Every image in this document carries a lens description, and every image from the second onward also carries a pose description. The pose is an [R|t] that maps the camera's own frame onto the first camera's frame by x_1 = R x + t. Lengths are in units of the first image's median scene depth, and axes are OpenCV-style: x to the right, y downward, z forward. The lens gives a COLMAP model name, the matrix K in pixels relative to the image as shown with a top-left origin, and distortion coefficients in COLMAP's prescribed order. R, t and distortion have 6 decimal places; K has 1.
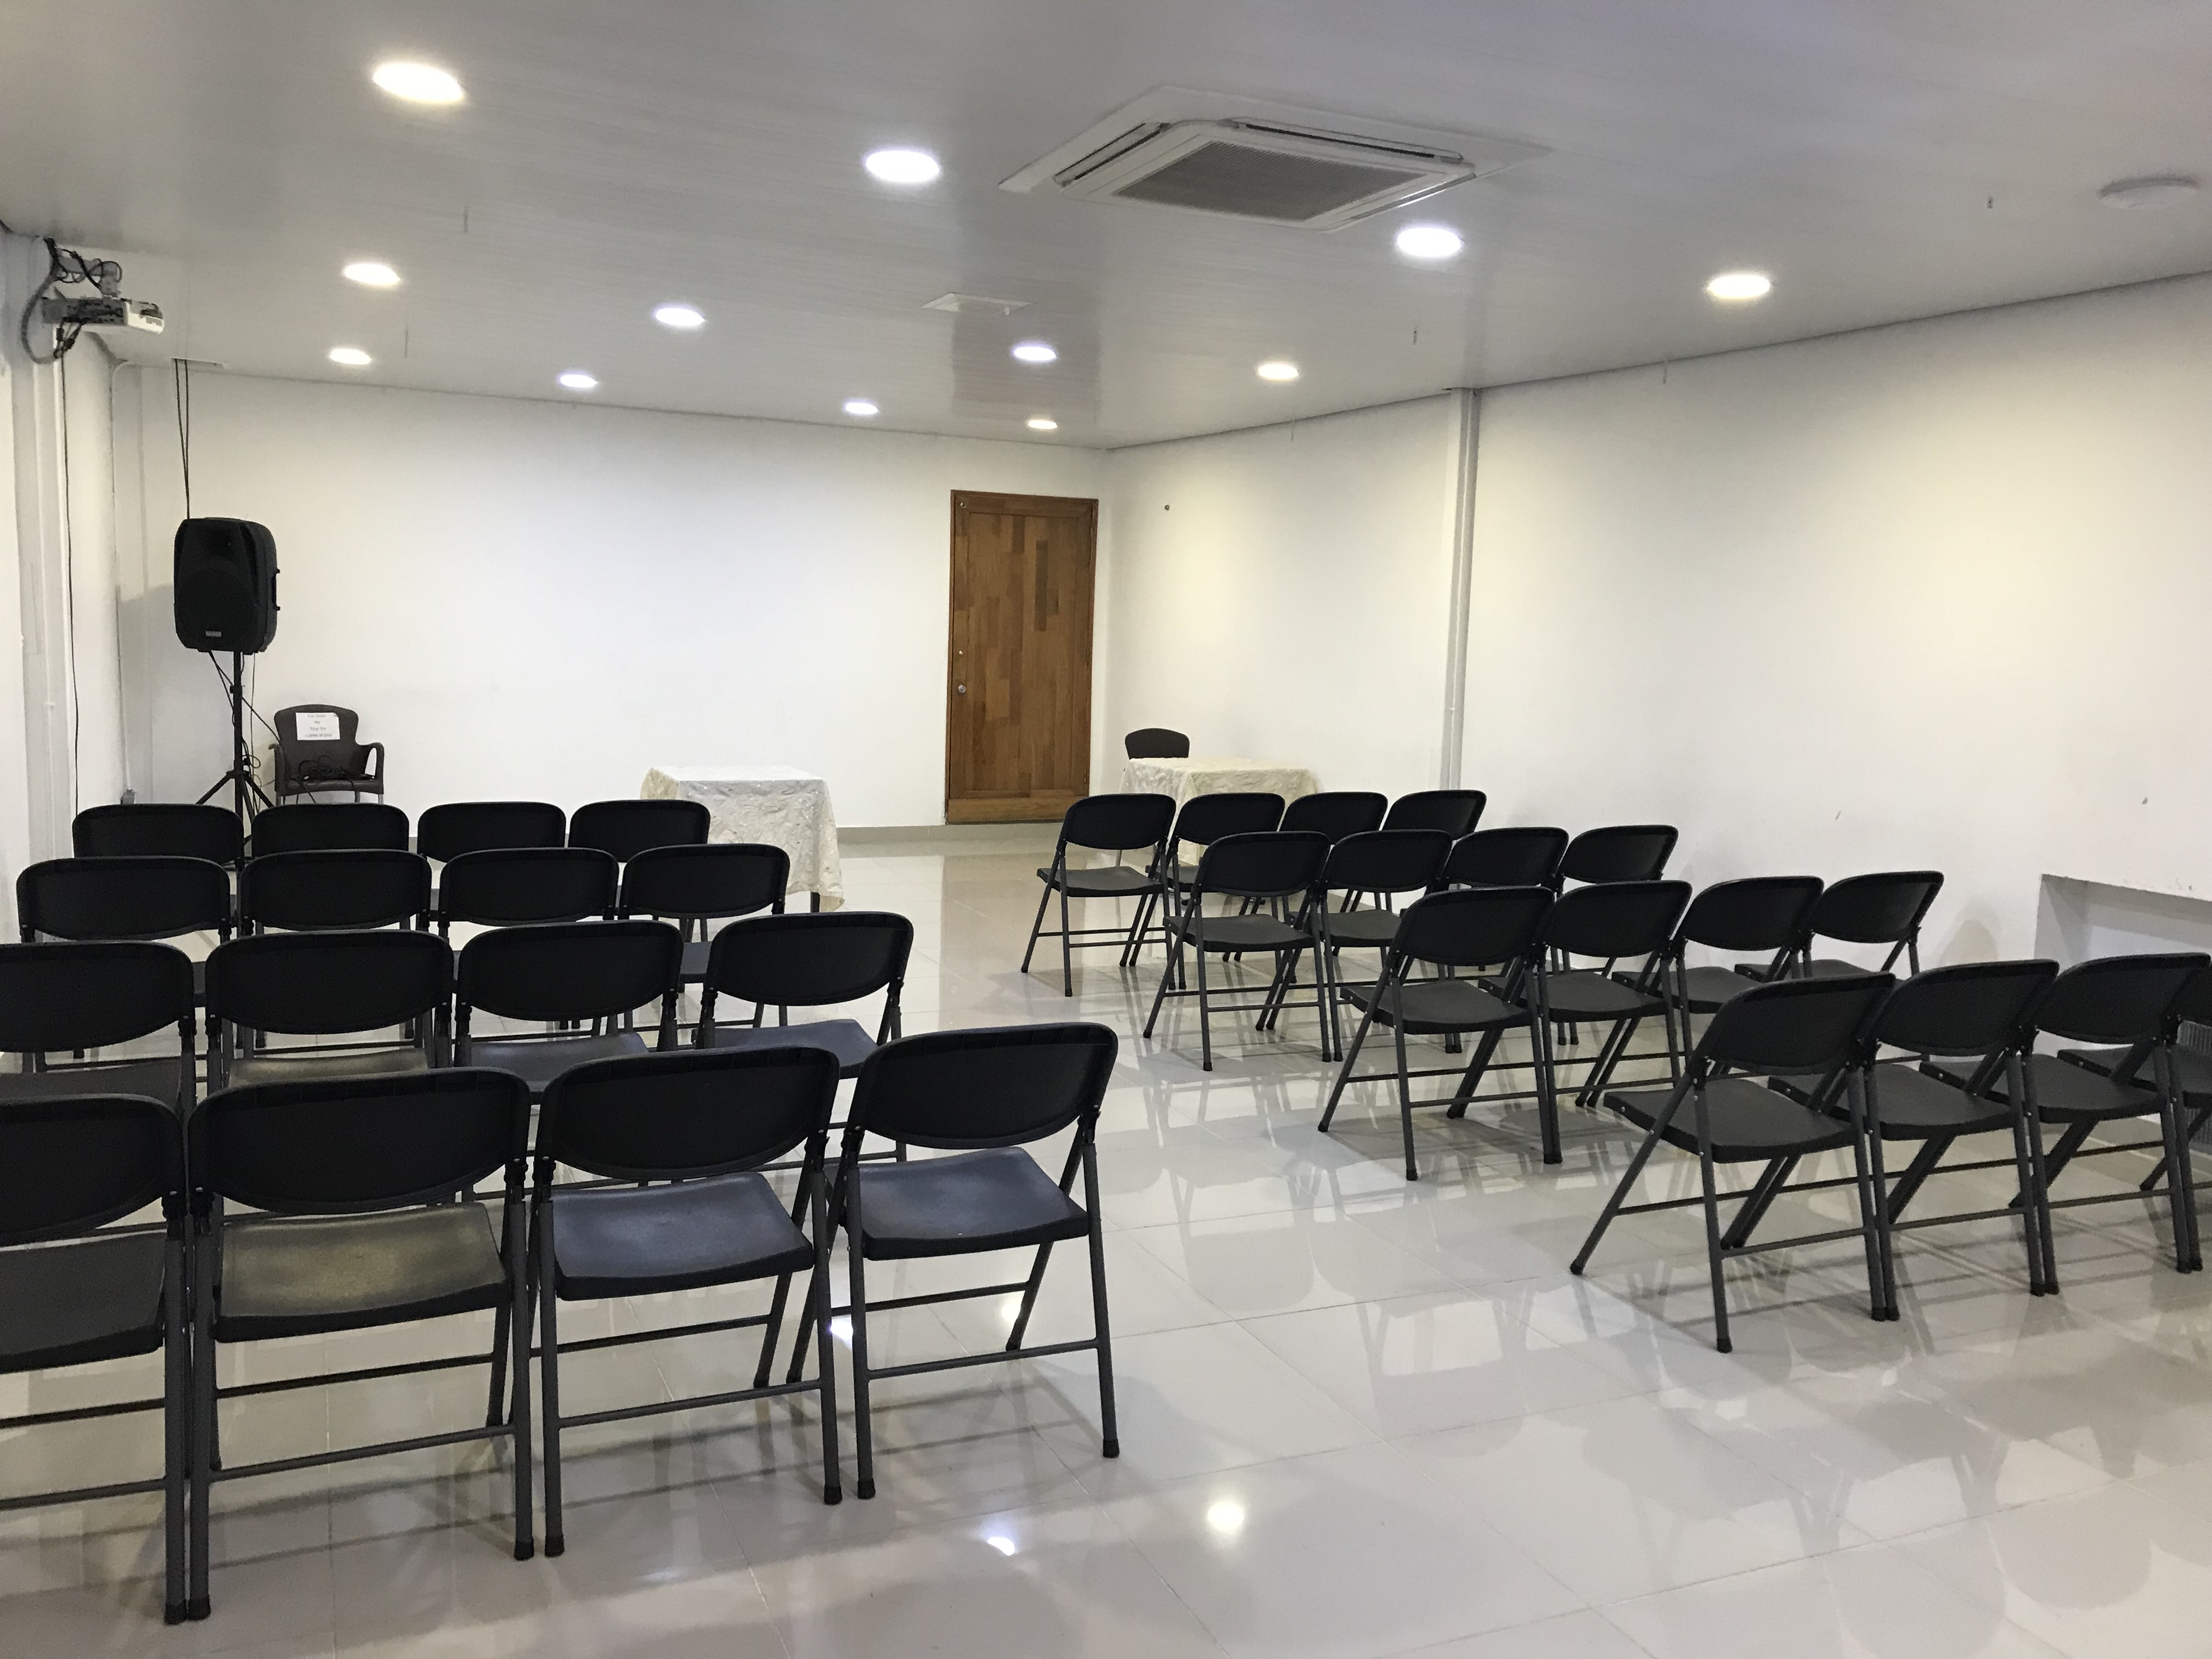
lens RADIAL K [[1813.3, 0, 1147.3], [0, 1813.3, 819.4], [0, 0, 1]] dist [0.028934, -0.017827]
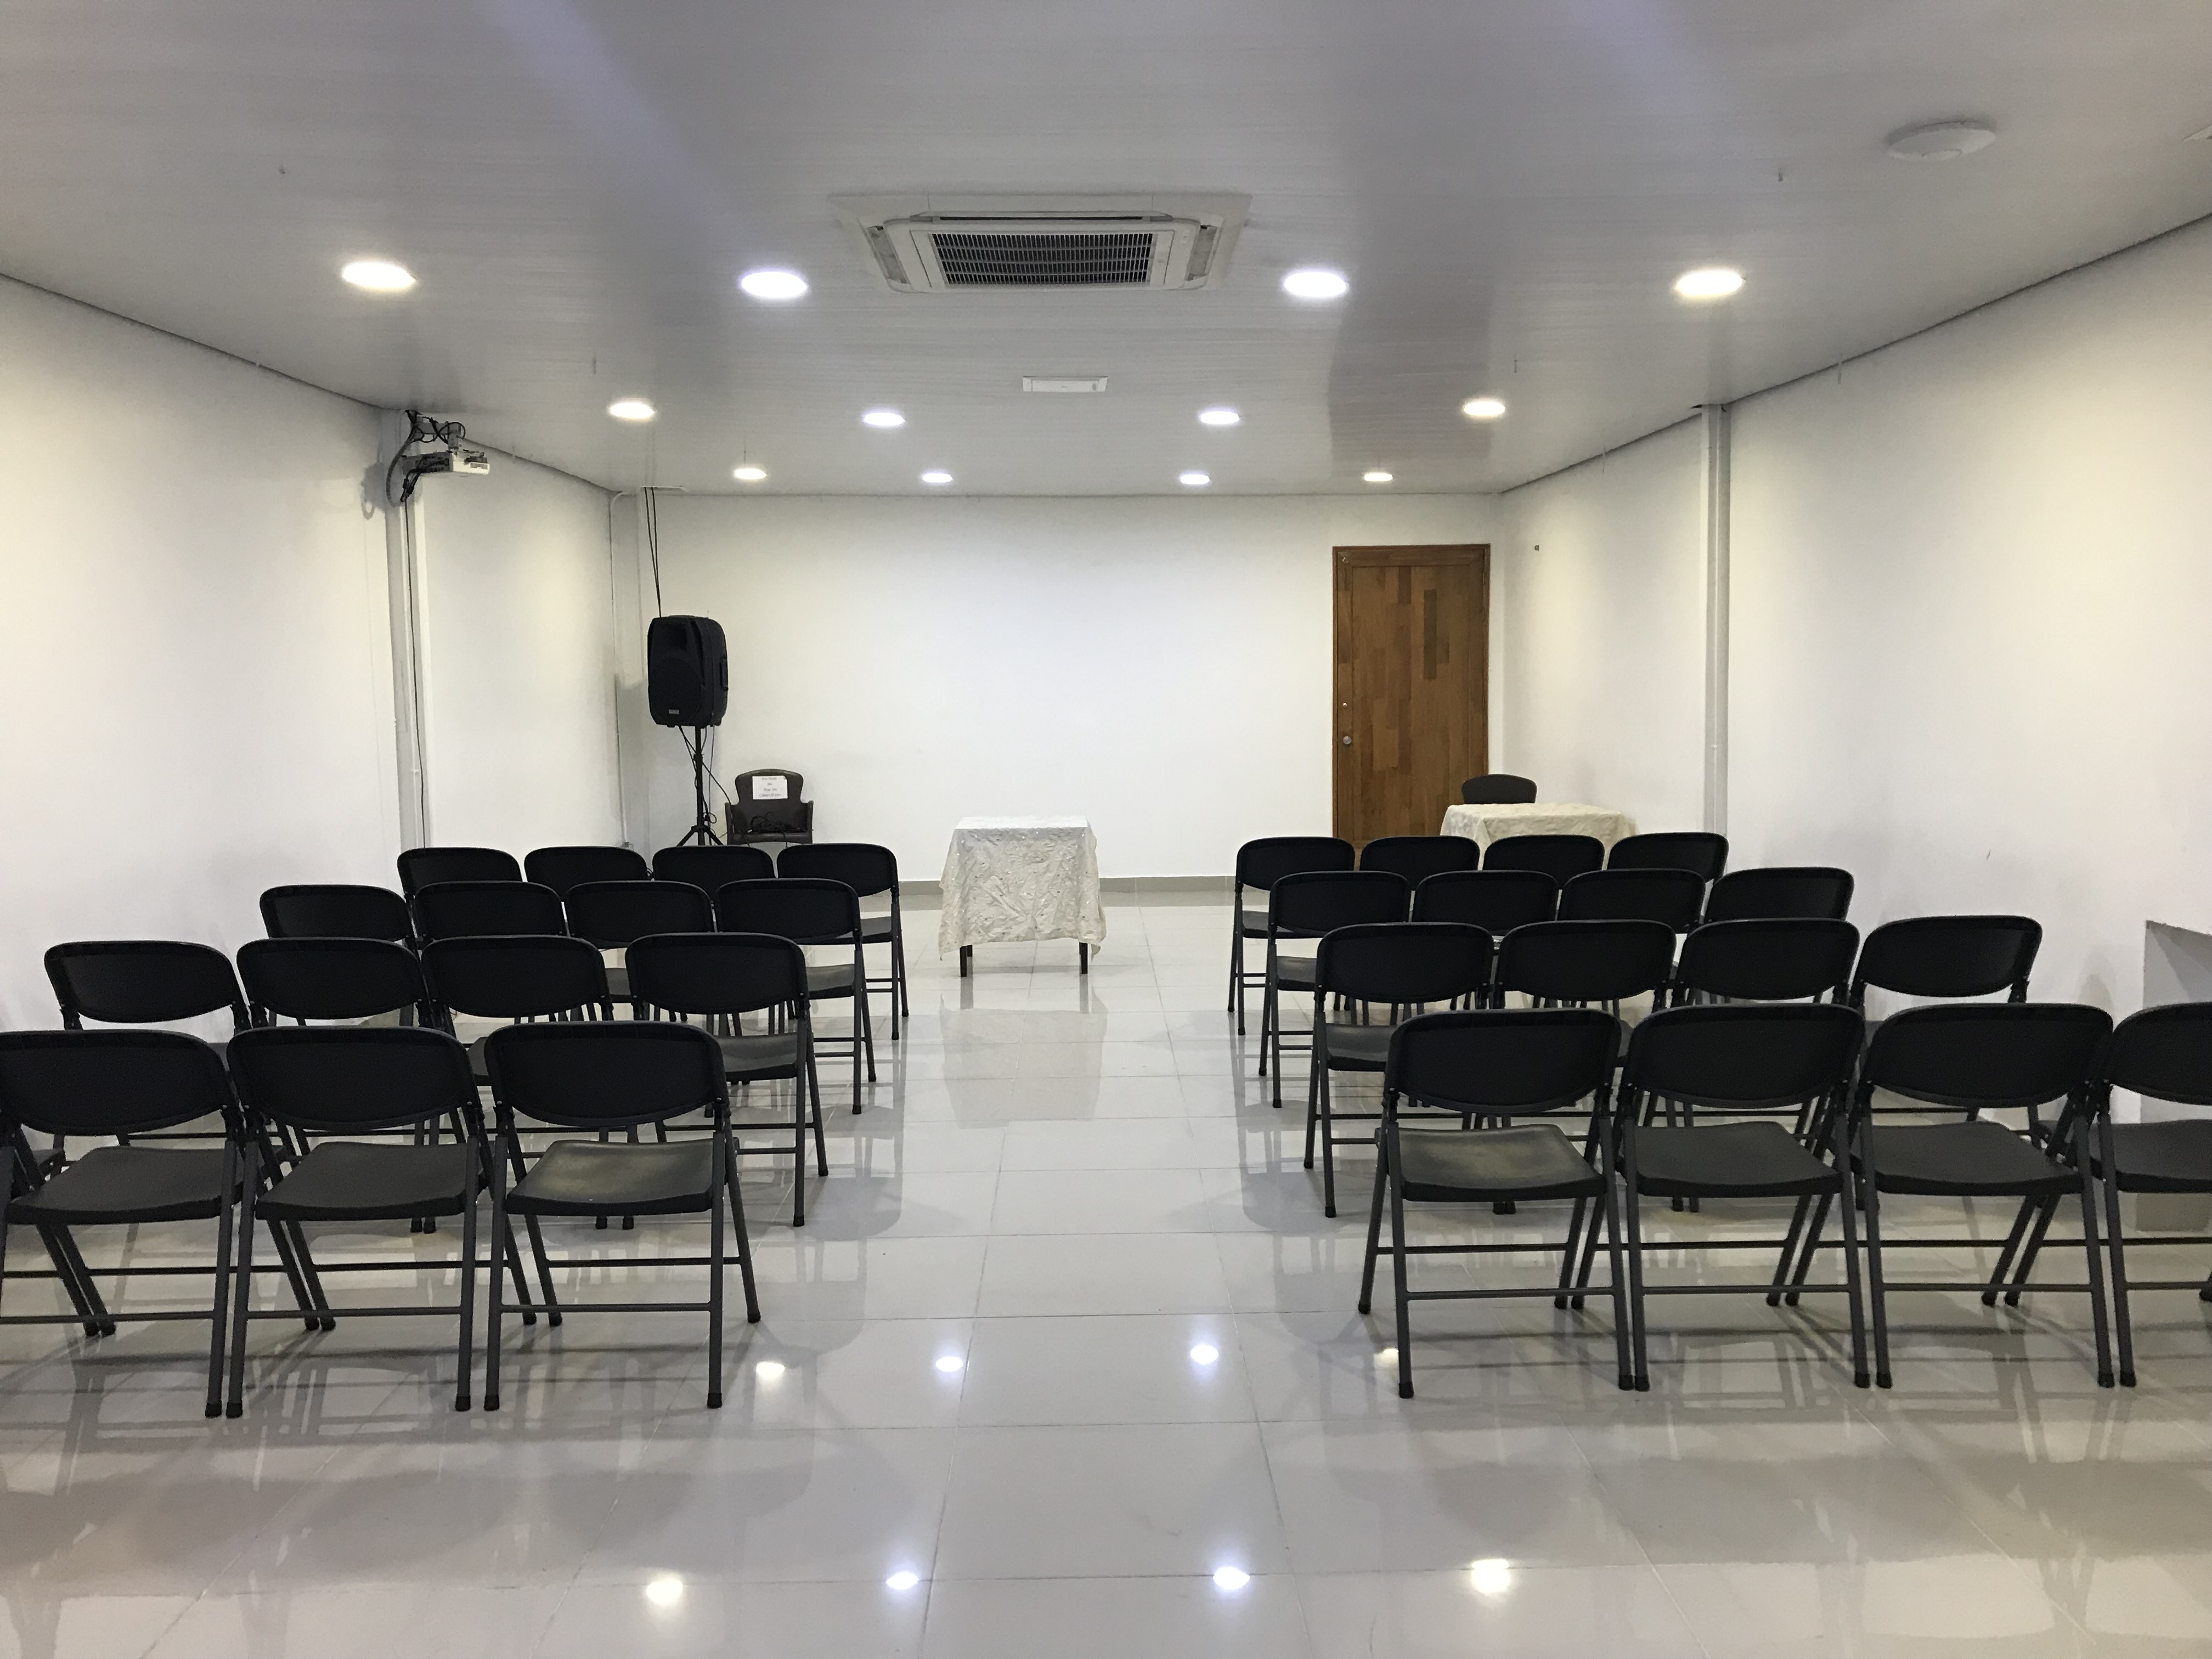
lens RADIAL K [[1813.3, 0, 1115.1], [0, 1813.3, 832.0], [0, 0, 1]] dist [0.028934, -0.017827]
pose [[0.913196, -0.008955, -0.407421, 0.230204], [-0.001970, 0.999650, -0.026387, 0.008174], [0.407515, 0.024900, 0.912859, 0.022411]]
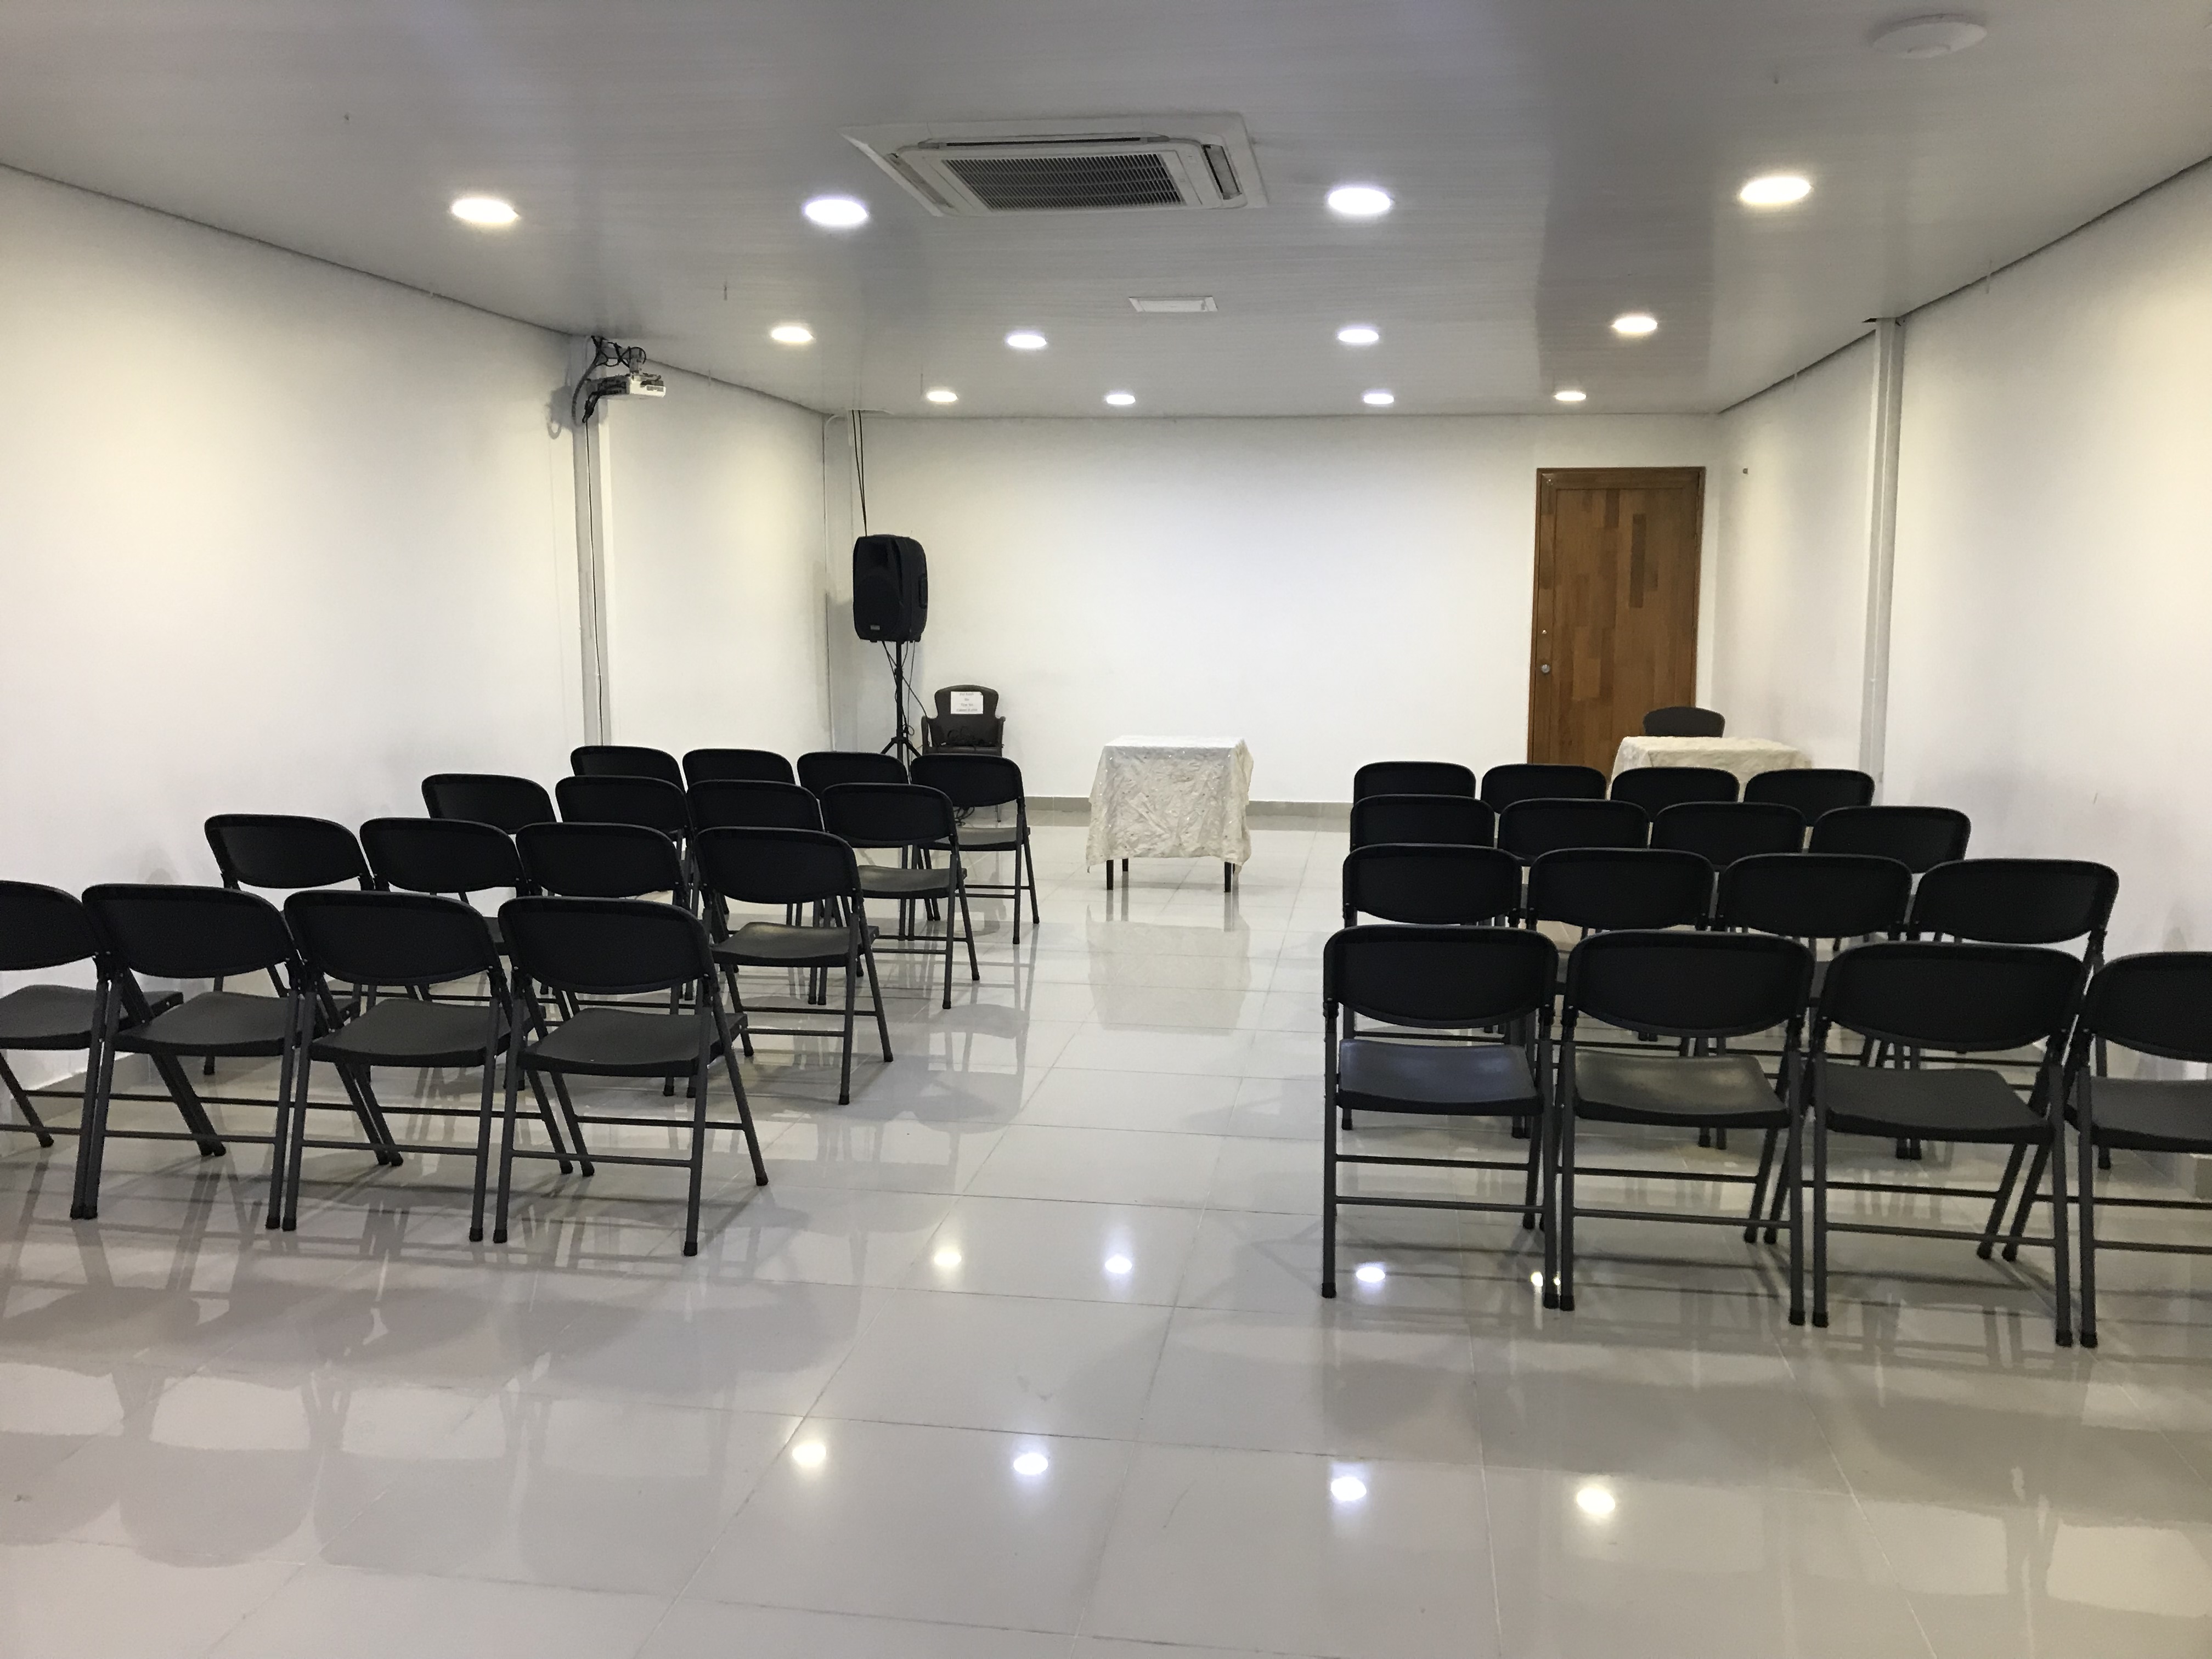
lens RADIAL K [[1813.3, 0, 1102.4], [0, 1813.3, 837.2], [0, 0, 1]] dist [0.028934, -0.017827]
pose [[0.830853, 0.042212, -0.554889, 0.301433], [-0.037025, 0.999103, 0.020566, 0.010779], [0.555260, 0.003458, 0.831670, 0.043952]]
